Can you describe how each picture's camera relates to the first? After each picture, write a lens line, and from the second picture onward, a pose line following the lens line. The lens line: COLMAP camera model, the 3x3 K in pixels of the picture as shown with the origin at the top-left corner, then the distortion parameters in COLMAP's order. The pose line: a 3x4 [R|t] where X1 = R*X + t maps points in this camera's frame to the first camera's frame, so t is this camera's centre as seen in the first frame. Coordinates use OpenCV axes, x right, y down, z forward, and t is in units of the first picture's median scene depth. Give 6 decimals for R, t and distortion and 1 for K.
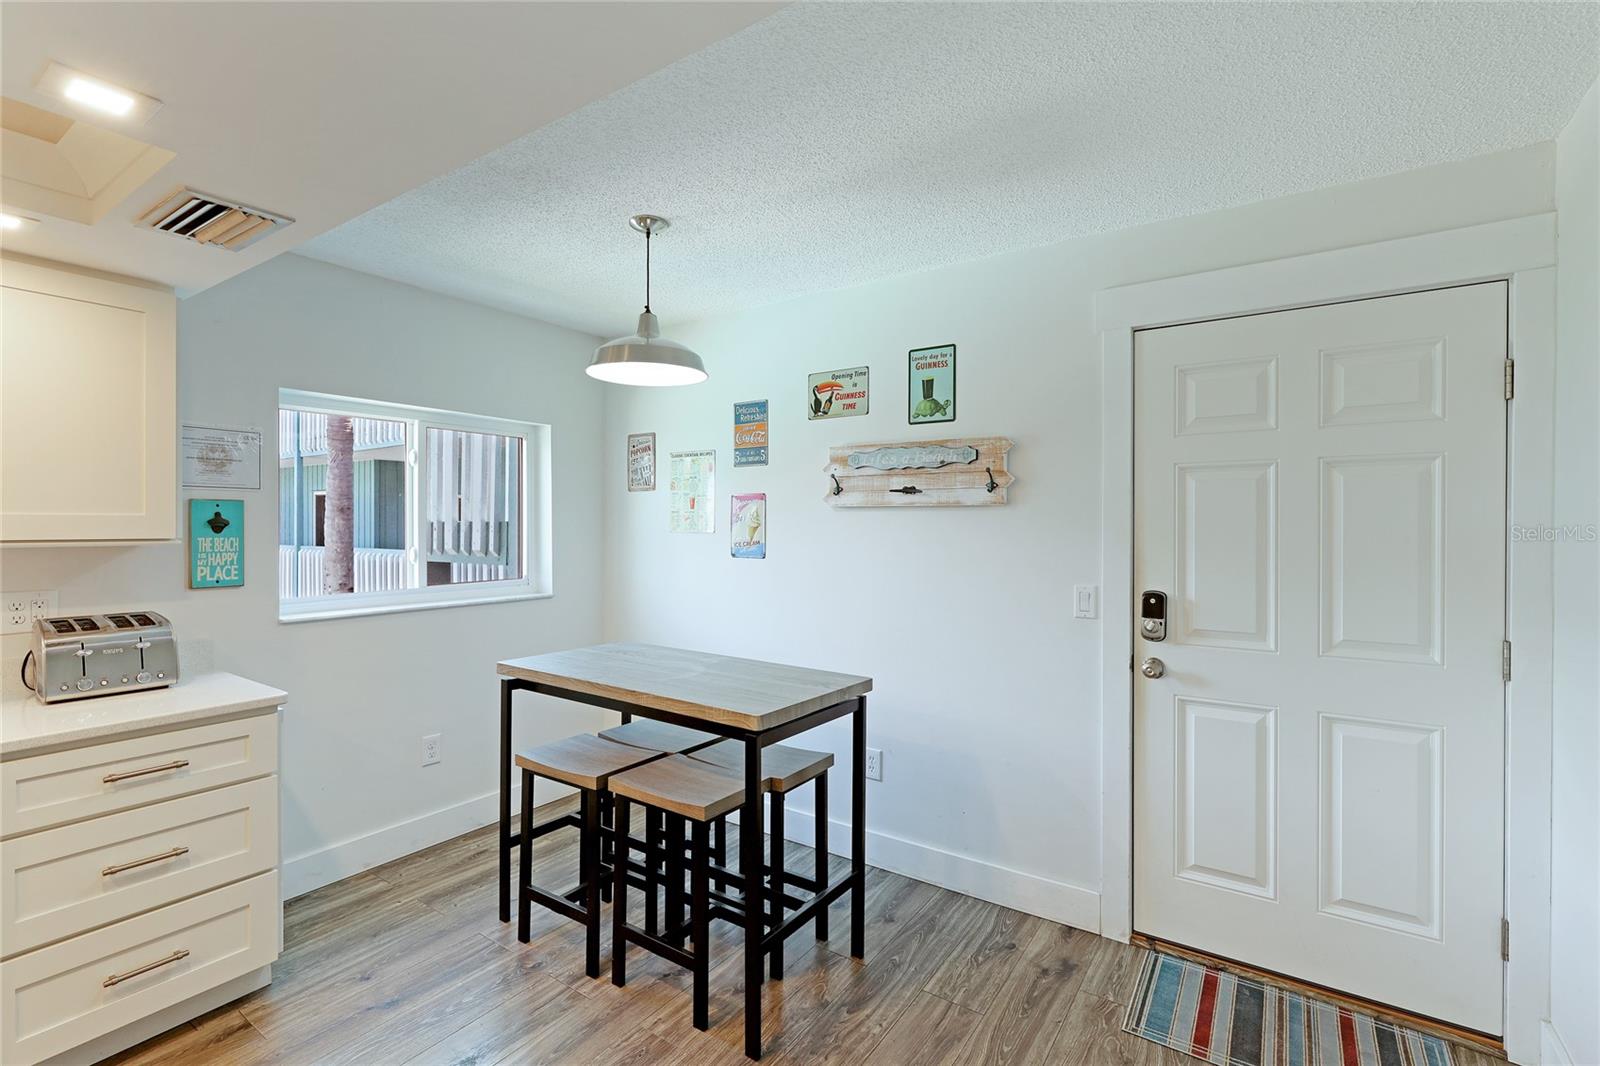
lens RADIAL K [[749.2, 0, 828.5], [0, 749.2, 524.7], [0, 0, 1]] dist [0.003078, 0.000037]
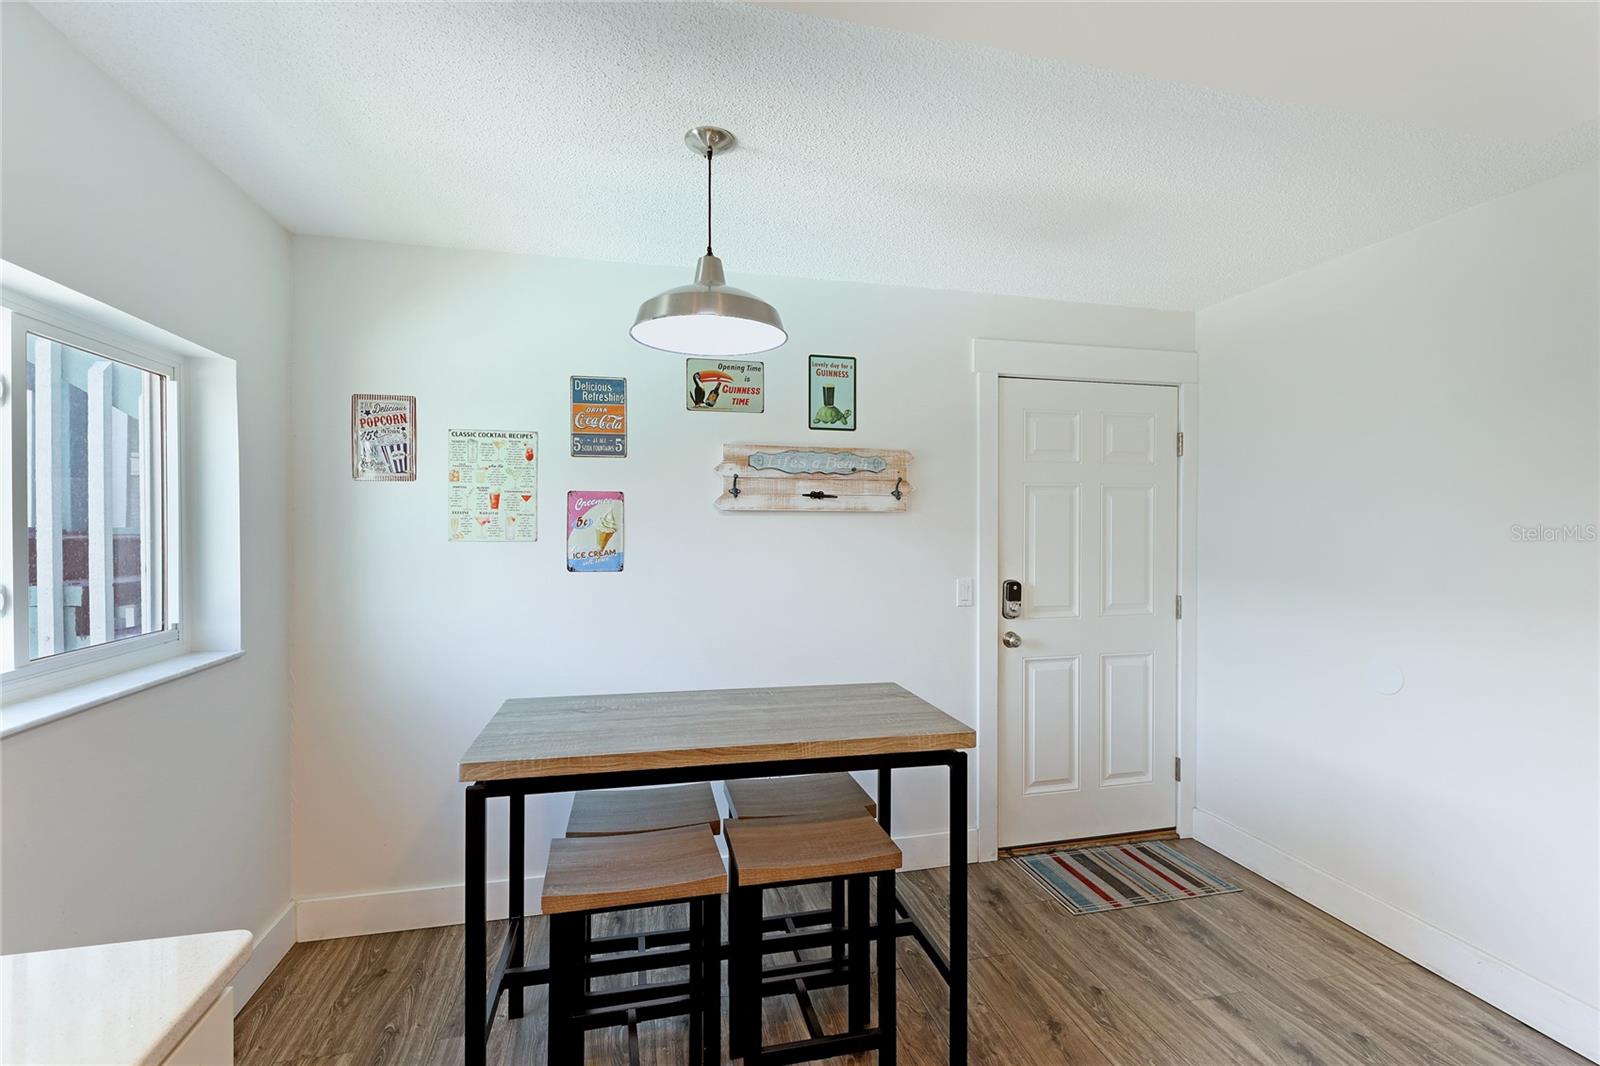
lens RADIAL K [[728.6, 0, 797.7], [0, 728.6, 526.3], [0, 0, 1]] dist [0.001338, 0.000348]
pose [[0.661729, -0.001369, 0.749742, -0.635350], [0.002126, 0.999998, -0.000051, -0.004324], [-0.749740, 0.001628, 0.661731, 0.374089]]
